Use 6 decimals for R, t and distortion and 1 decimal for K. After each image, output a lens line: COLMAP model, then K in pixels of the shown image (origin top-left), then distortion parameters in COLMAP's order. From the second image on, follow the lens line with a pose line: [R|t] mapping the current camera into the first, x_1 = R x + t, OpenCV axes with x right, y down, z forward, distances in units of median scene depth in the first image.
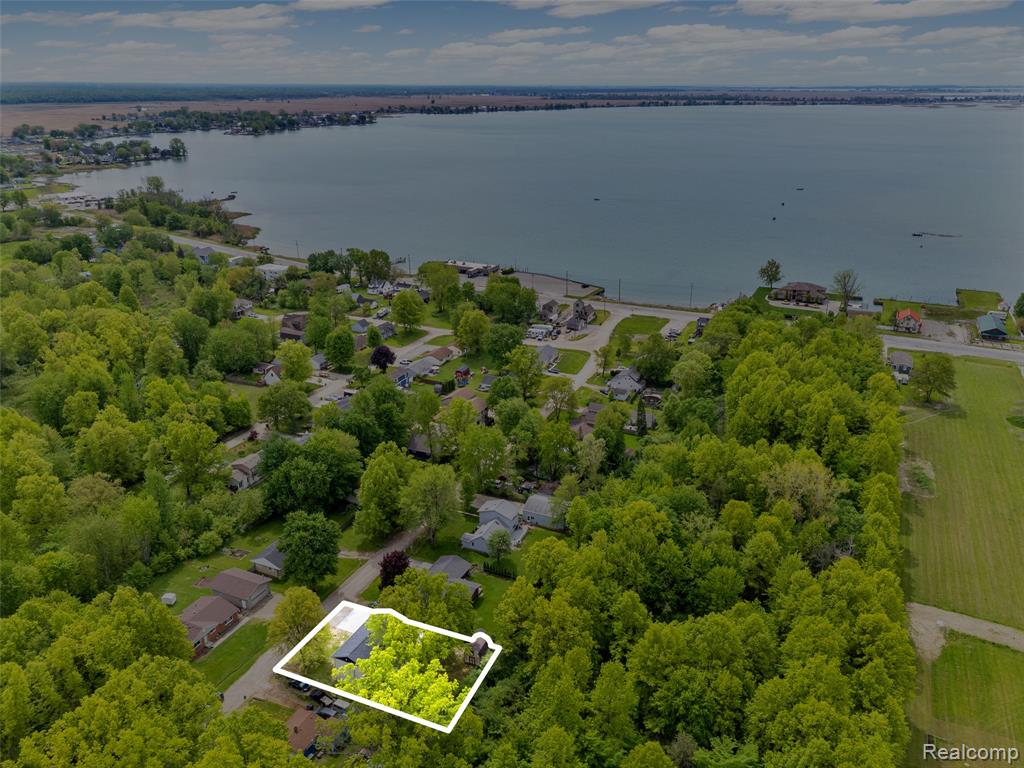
lens RADIAL K [[762.3, 0, 512.0], [0, 762.3, 384.0], [0, 0, 1]] dist [0.019849, 0.002416]
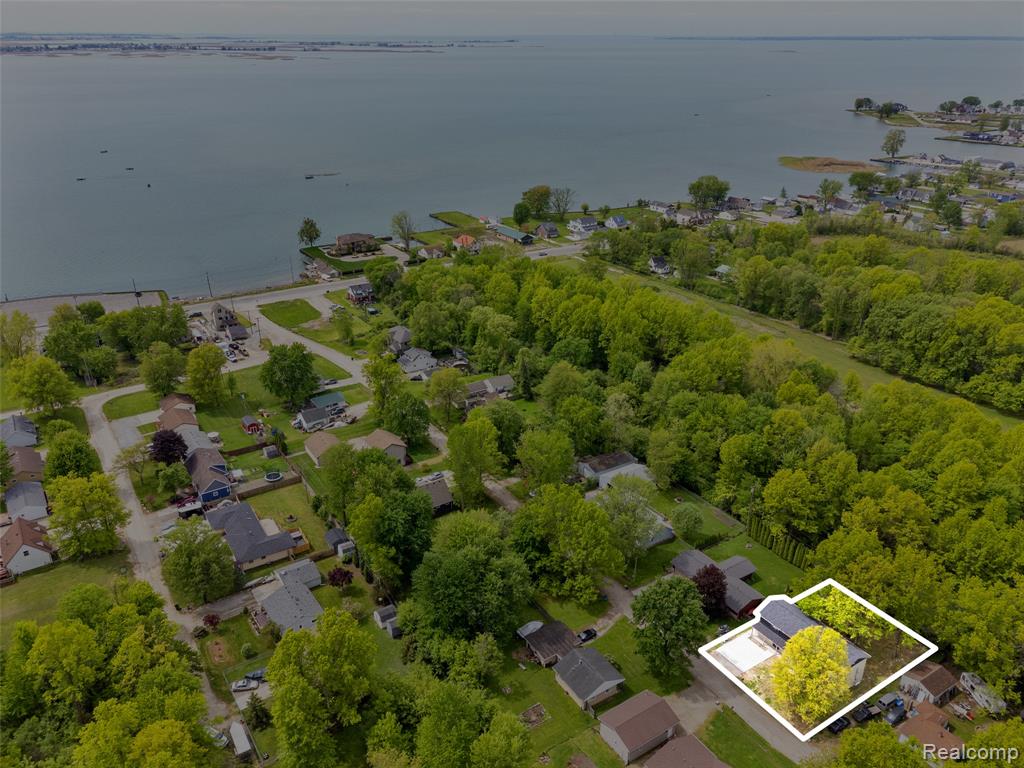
lens RADIAL K [[762.3, 0, 512.0], [0, 762.3, 384.0], [0, 0, 1]] dist [0.019849, 0.002416]
pose [[0.540506, -0.348500, 0.765768, -0.333898], [0.304269, 0.929540, 0.208268, -0.089684], [-0.784394, 0.120429, 0.608460, 0.229979]]
